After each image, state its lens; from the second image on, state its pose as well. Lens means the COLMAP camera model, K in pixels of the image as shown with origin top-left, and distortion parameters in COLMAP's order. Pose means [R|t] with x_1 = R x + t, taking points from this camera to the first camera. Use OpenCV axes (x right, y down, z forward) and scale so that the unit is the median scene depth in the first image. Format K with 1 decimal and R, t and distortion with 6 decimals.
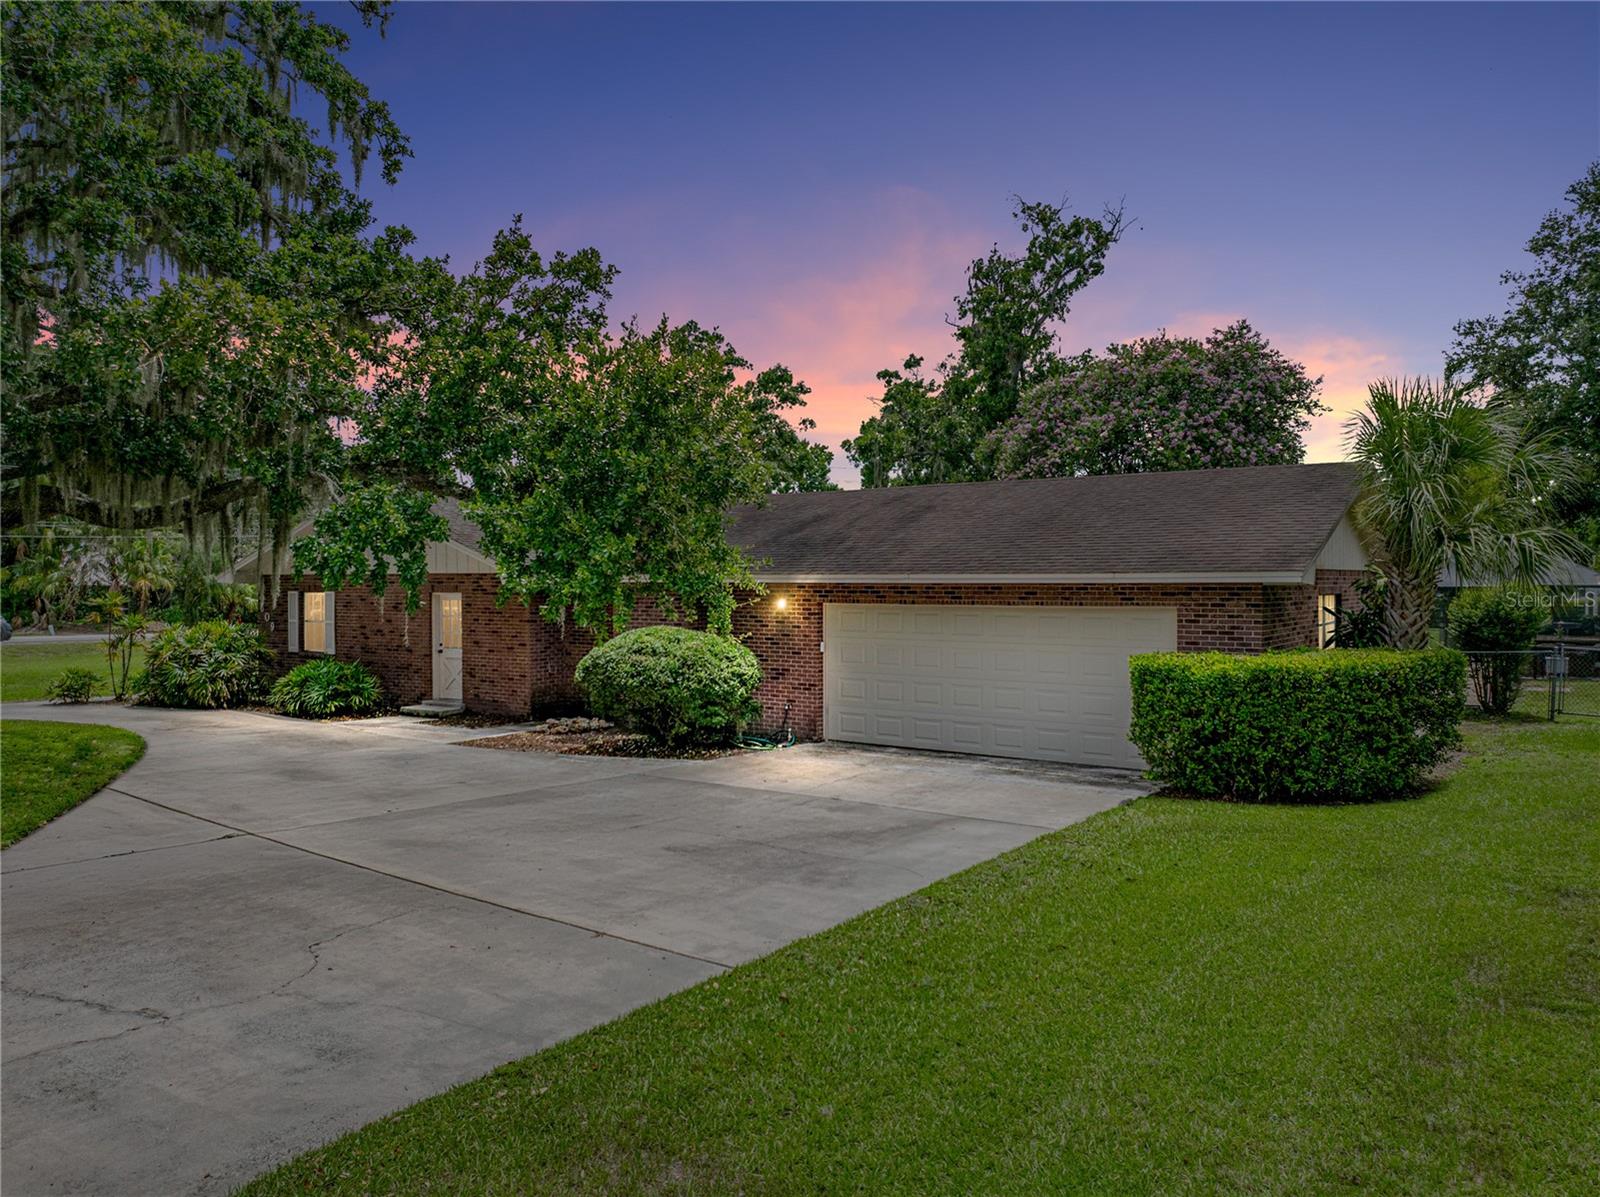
lens RADIAL K [[1171.5, 0, 795.0], [0, 1171.5, 599.9], [0, 0, 1]] dist [-0.045537, 0.034289]
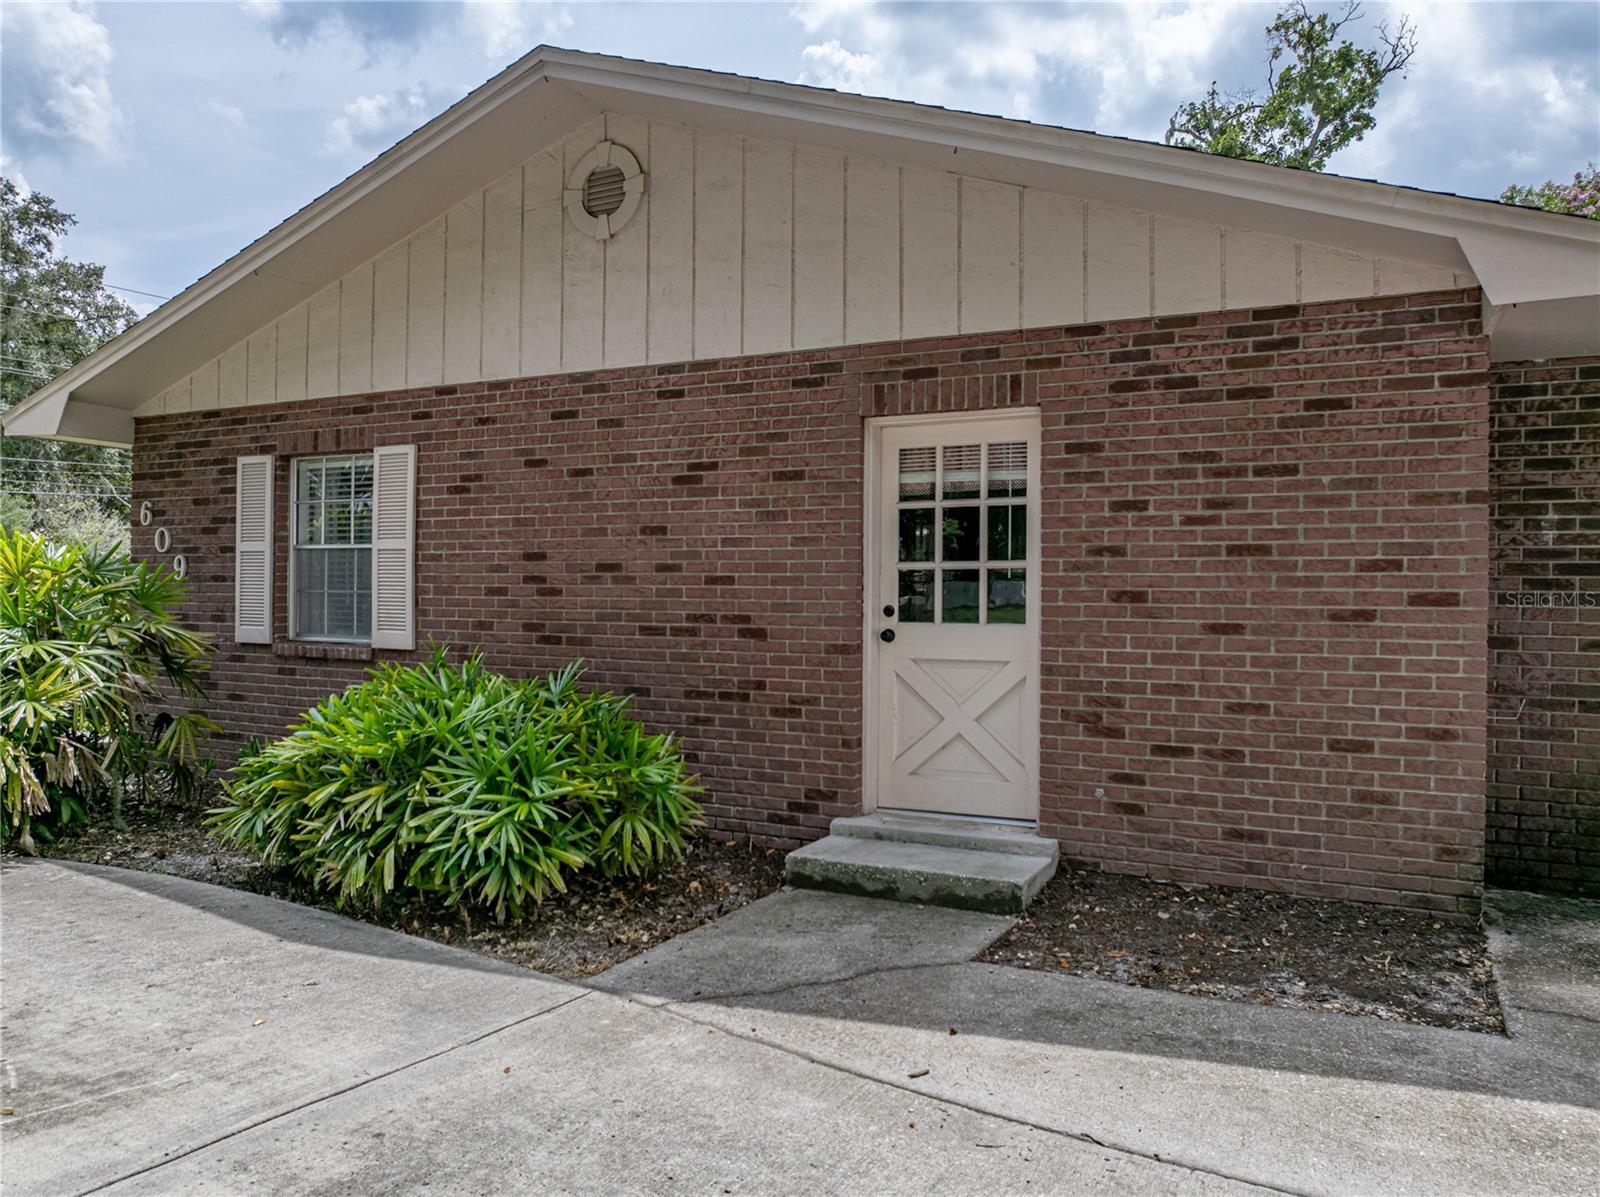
lens RADIAL K [[1171.5, 0, 807.0], [0, 1171.5, 594.1], [0, 0, 1]] dist [-0.045537, 0.034289]
pose [[0.989890, 0.011361, 0.141380, -0.352378], [-0.009242, 0.999835, -0.015640, 0.037976], [-0.141534, 0.014175, 0.989832, 0.712534]]
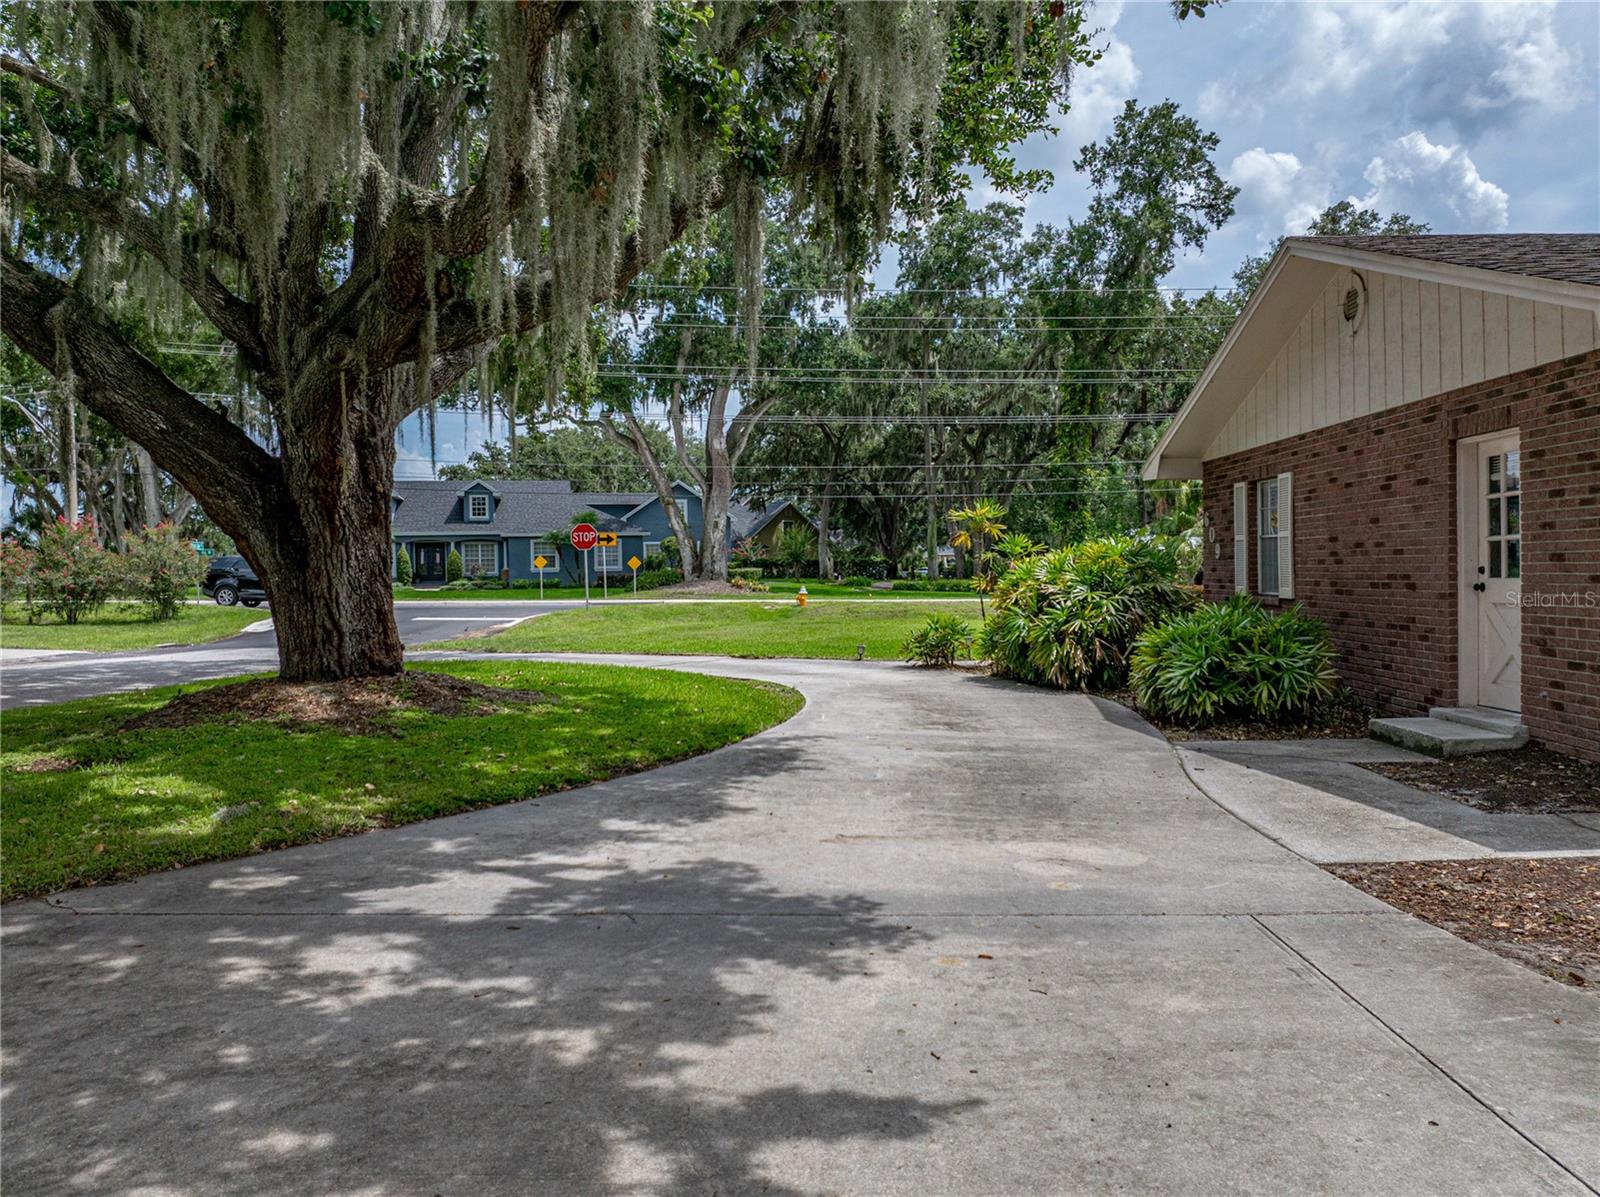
lens RADIAL K [[1171.5, 0, 801.5], [0, 1171.5, 591.6], [0, 0, 1]] dist [-0.045537, 0.034289]
pose [[0.562180, 0.004861, -0.827000, -0.104626], [0.006645, 0.999924, 0.010394, 0.039146], [0.826988, -0.011339, 0.562105, 0.571601]]
